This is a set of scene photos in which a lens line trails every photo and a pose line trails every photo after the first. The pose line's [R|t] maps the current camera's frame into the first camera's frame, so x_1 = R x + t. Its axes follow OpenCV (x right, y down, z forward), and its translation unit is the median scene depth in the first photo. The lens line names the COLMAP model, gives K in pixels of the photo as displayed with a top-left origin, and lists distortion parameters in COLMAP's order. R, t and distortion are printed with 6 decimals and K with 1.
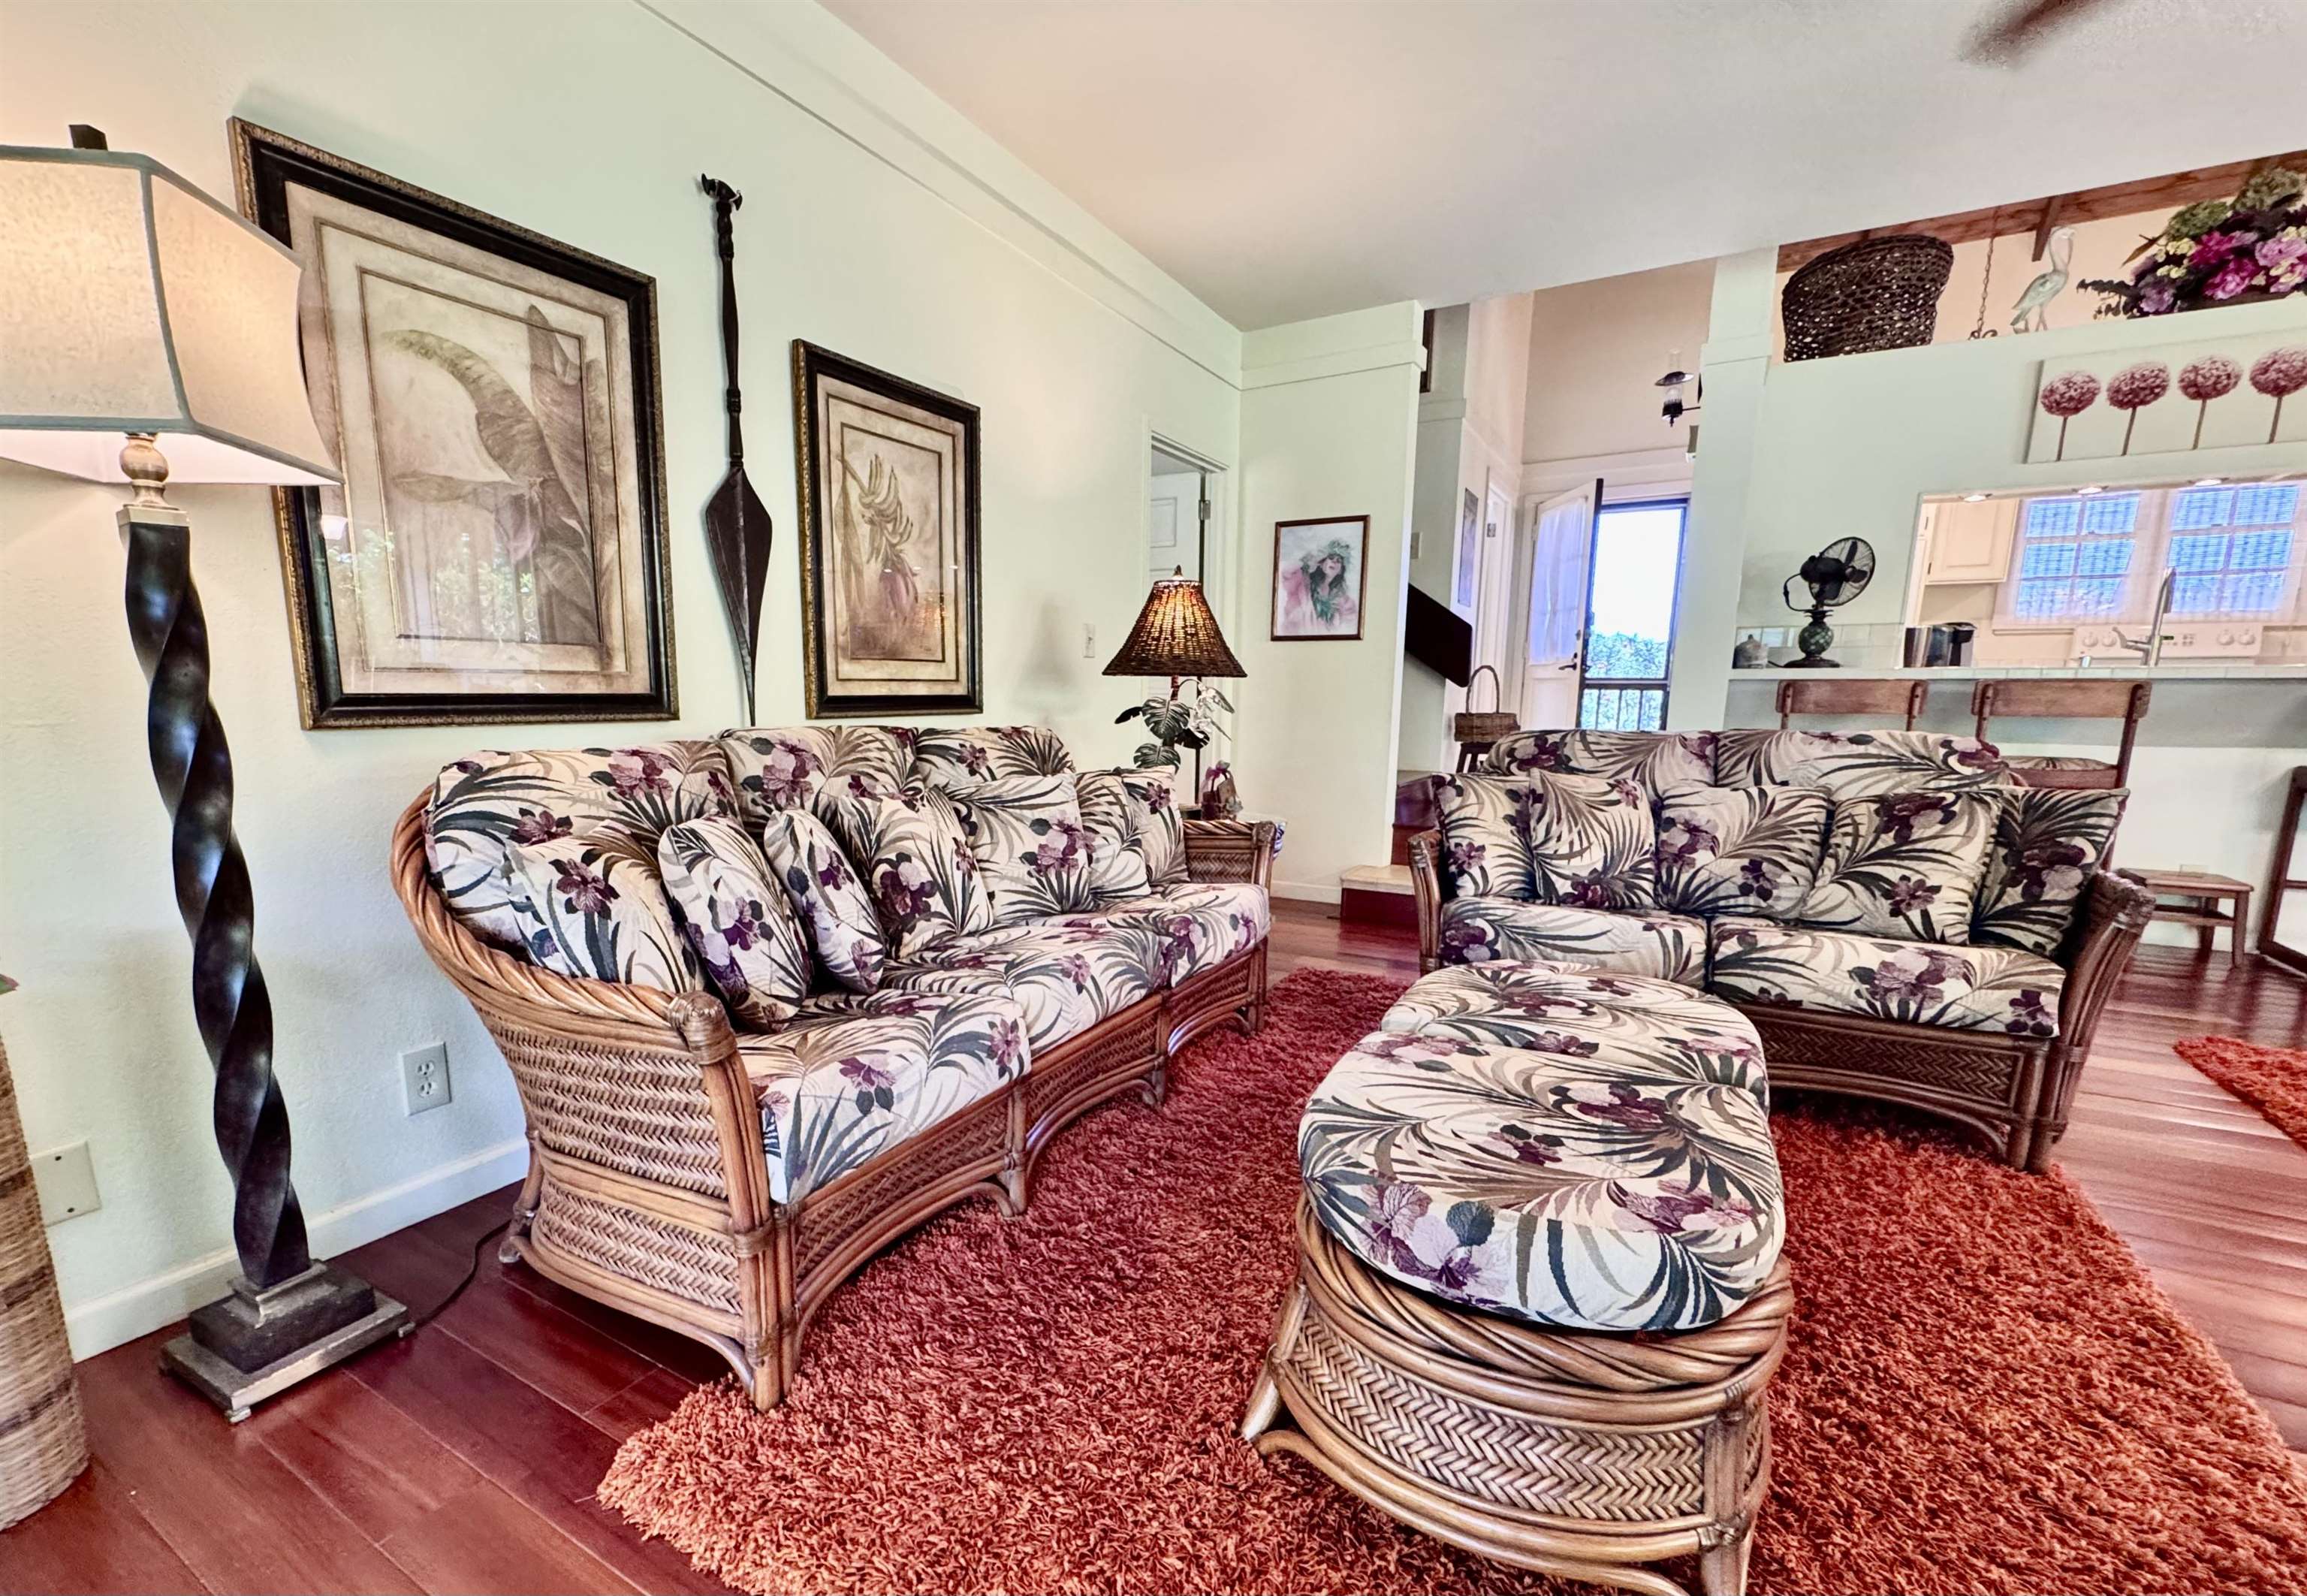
lens RADIAL K [[1012.8, 0, 1113.3], [0, 1012.8, 861.2], [0, 0, 1]] dist [-0.000354, -0.000057]
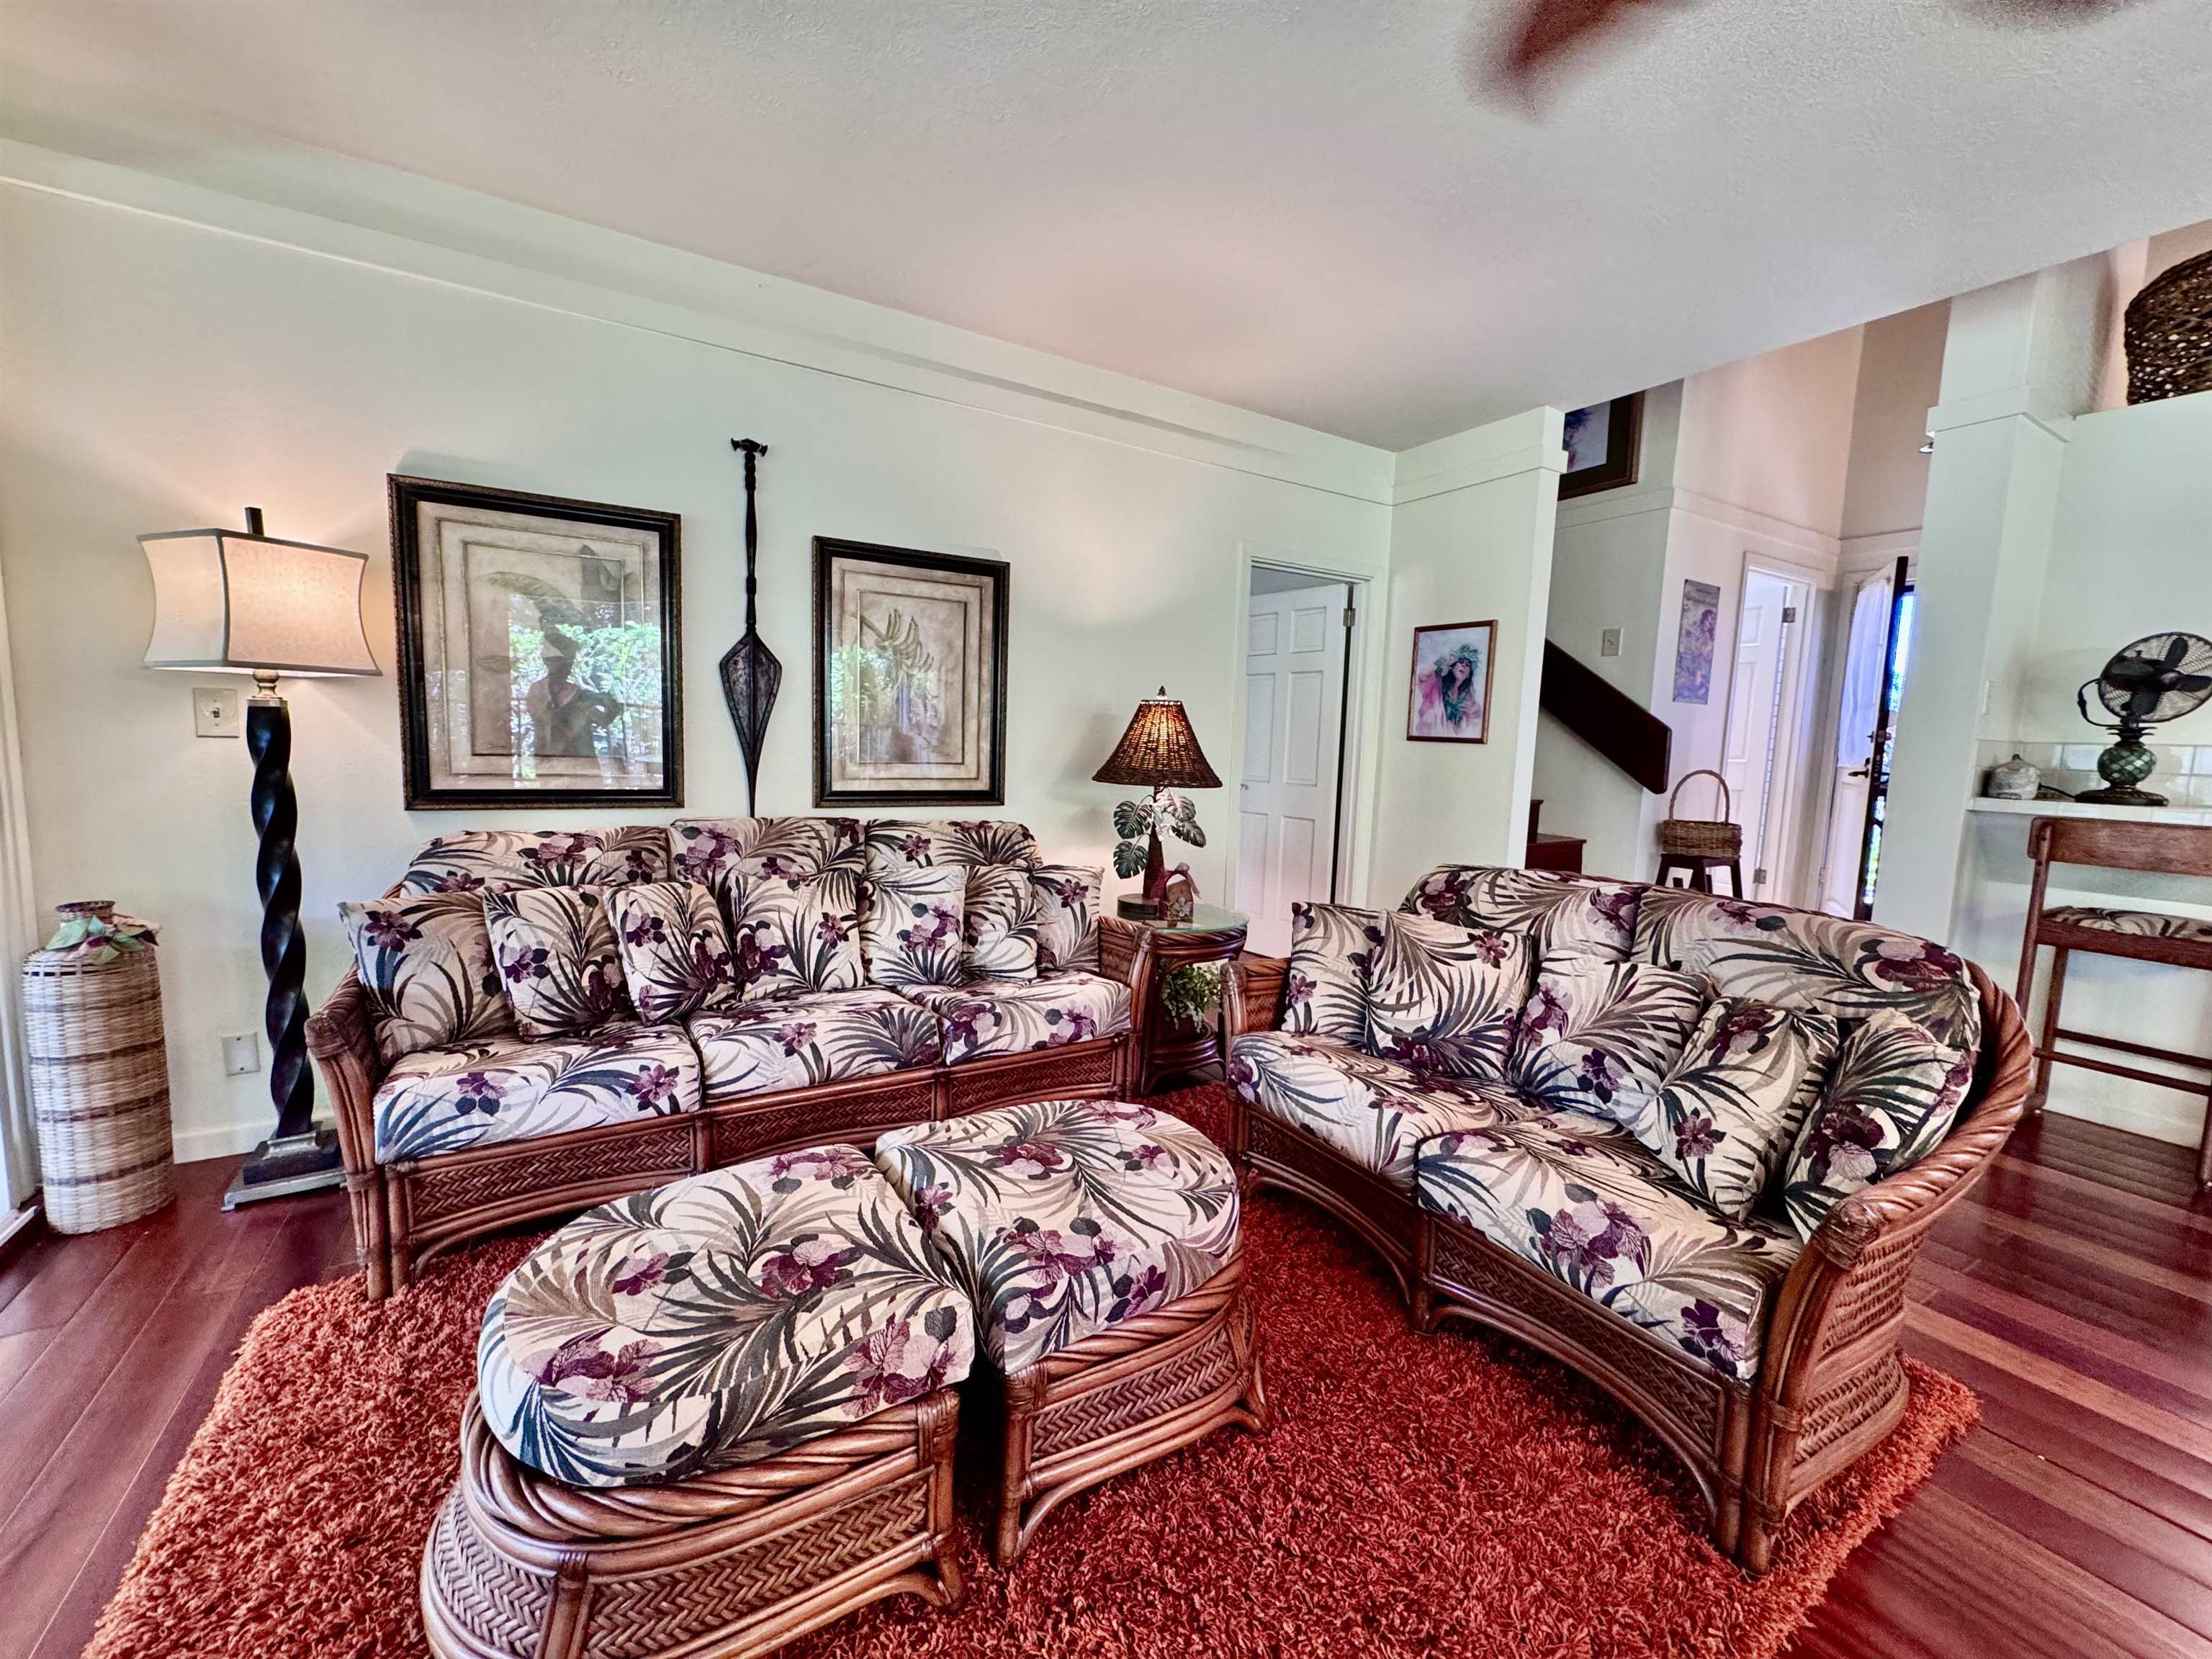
lens RADIAL K [[891.3, 0, 1105.4], [0, 891.3, 824.3], [0, 0, 1]] dist [0.000115, 0.000268]
pose [[0.882413, 0.074891, -0.464477, 0.610584], [-0.111122, 0.992493, -0.051082, -0.105838], [0.457165, 0.096689, 0.884111, 0.145144]]
